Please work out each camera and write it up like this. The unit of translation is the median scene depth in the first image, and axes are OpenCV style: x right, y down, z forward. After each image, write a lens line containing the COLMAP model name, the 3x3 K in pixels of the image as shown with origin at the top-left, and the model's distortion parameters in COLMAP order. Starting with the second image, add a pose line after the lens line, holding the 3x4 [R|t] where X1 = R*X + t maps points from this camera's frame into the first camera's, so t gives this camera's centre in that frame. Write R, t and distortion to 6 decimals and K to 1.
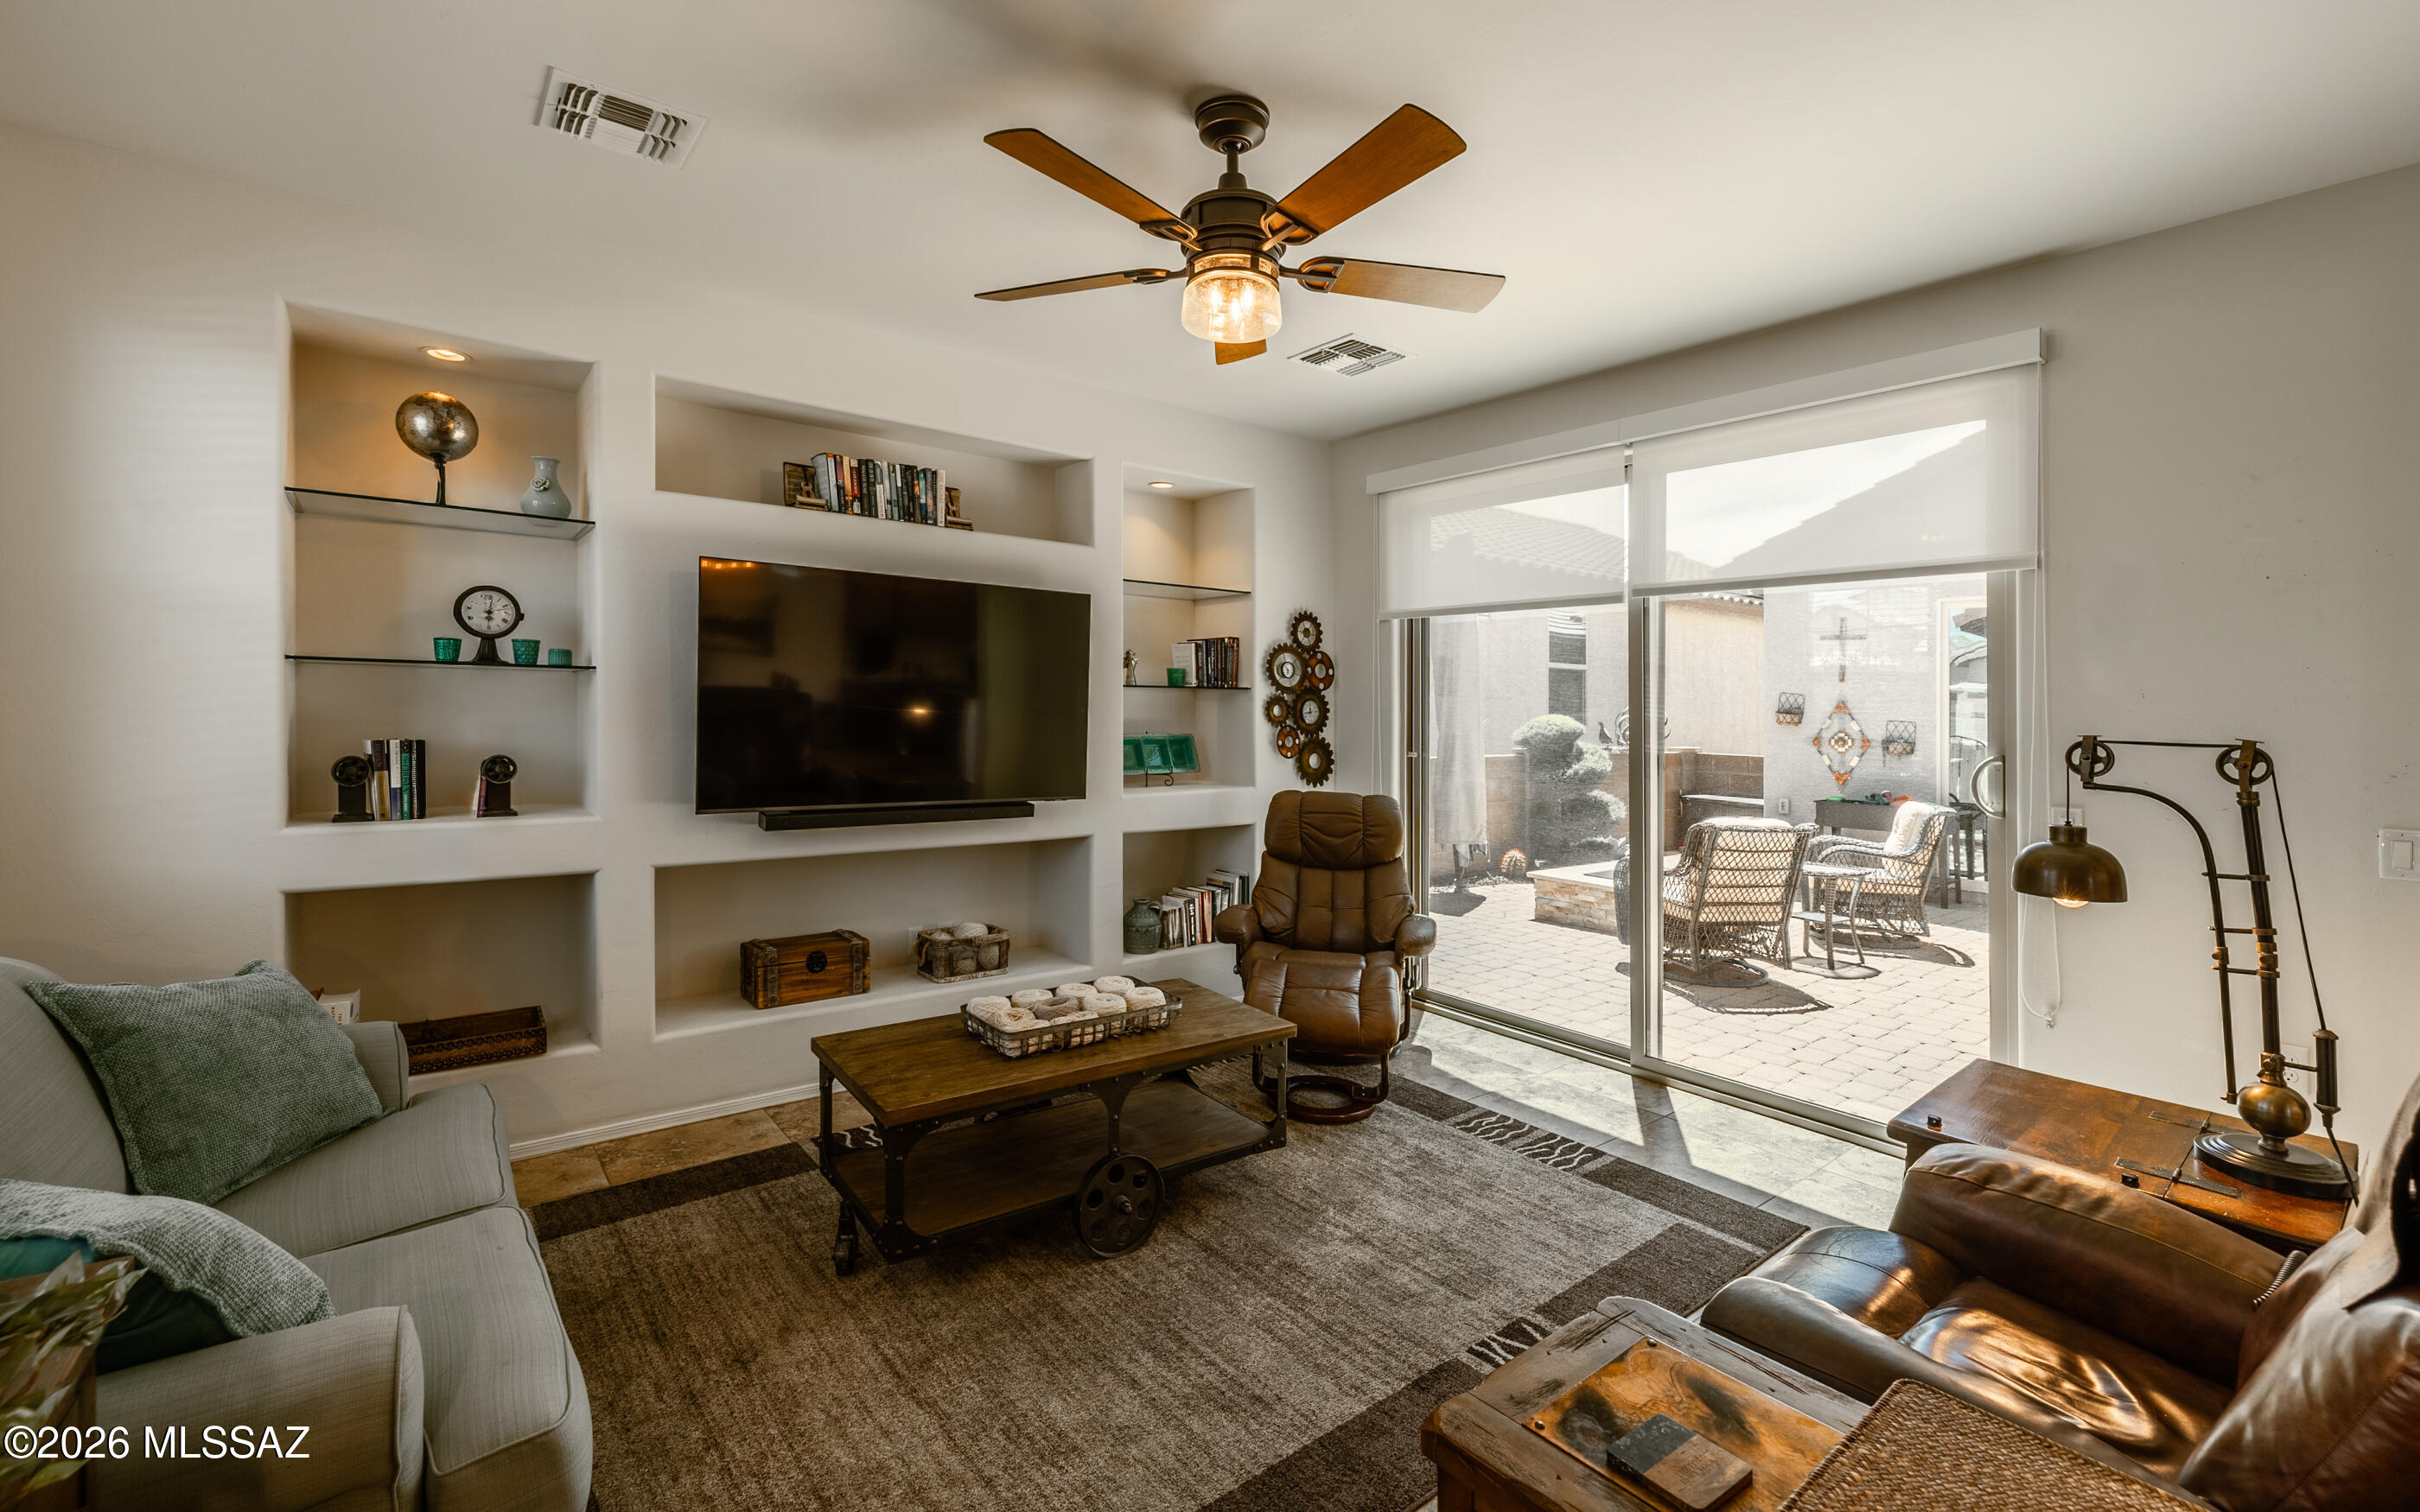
lens RADIAL K [[1037.3, 0, 1204.7], [0, 1037.3, 696.4], [0, 0, 1]] dist [-0.000810, -0.000093]
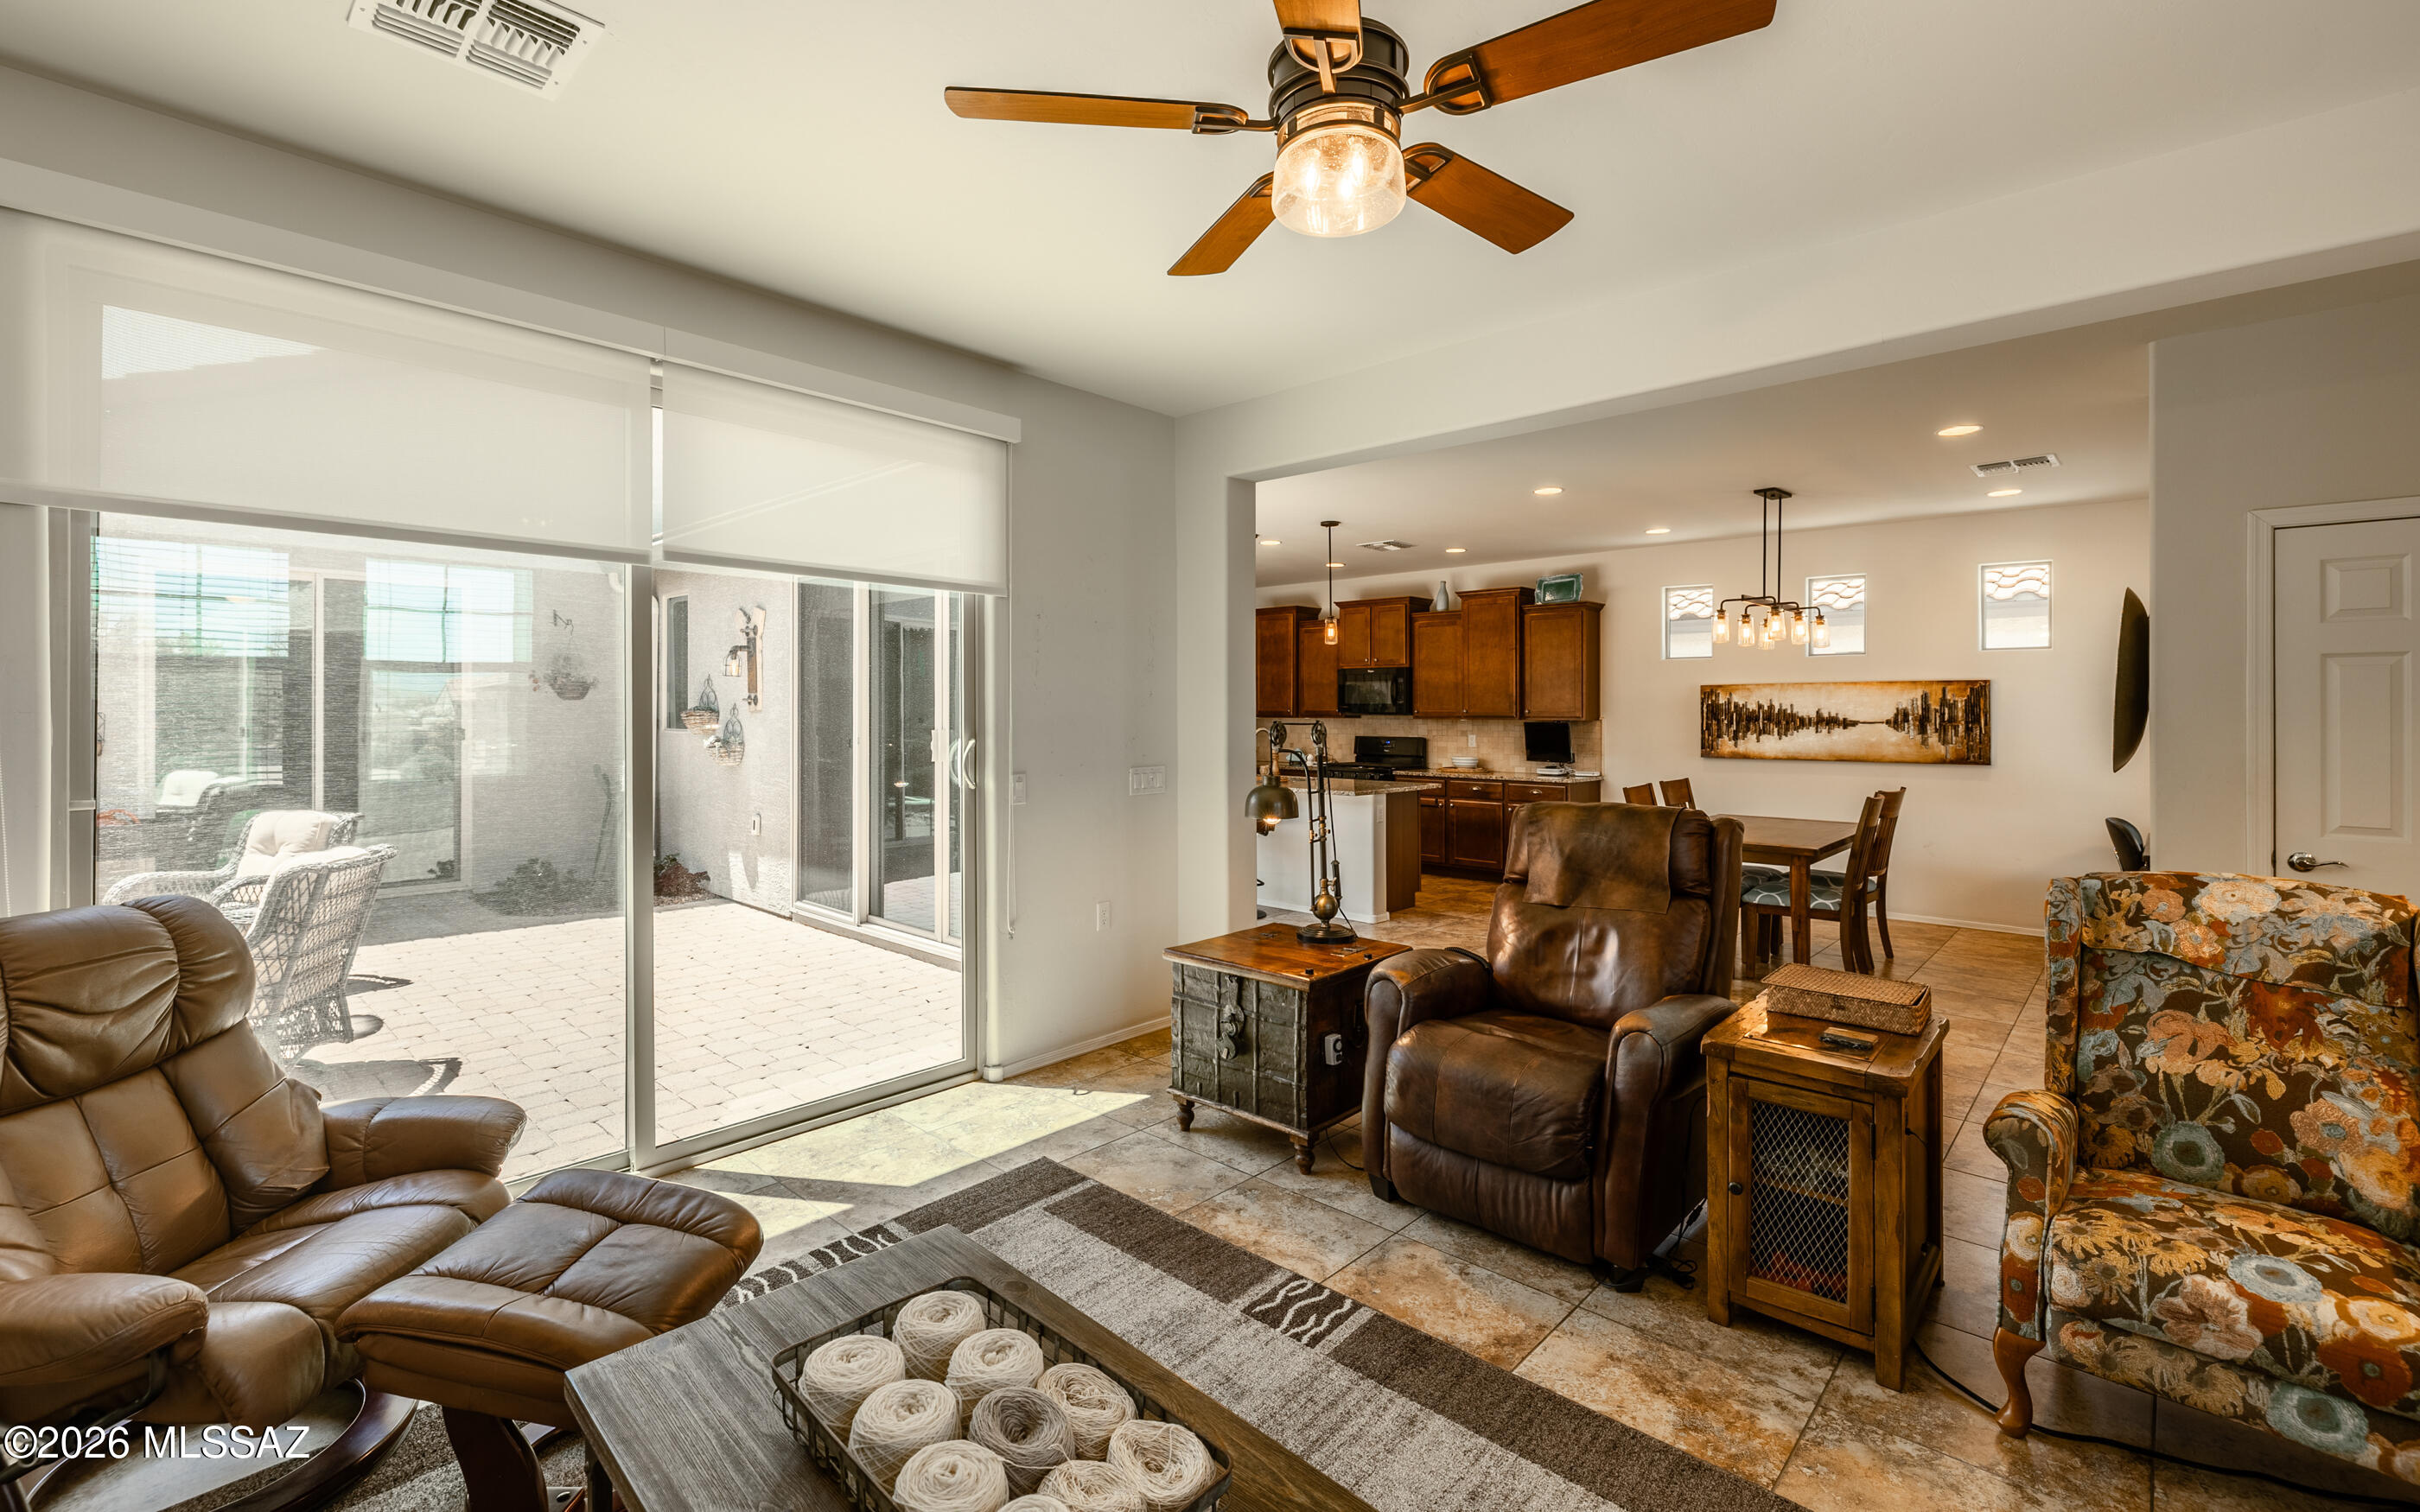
lens RADIAL K [[1037.3, 0, 1204.7], [0, 1037.3, 696.4], [0, 0, 1]] dist [-0.000810, -0.000093]
pose [[-0.148387, -0.003834, 0.988922, -0.584816], [-0.012922, 0.999915, 0.001938, -0.001302], [-0.988845, -0.012492, -0.148424, 1.017617]]
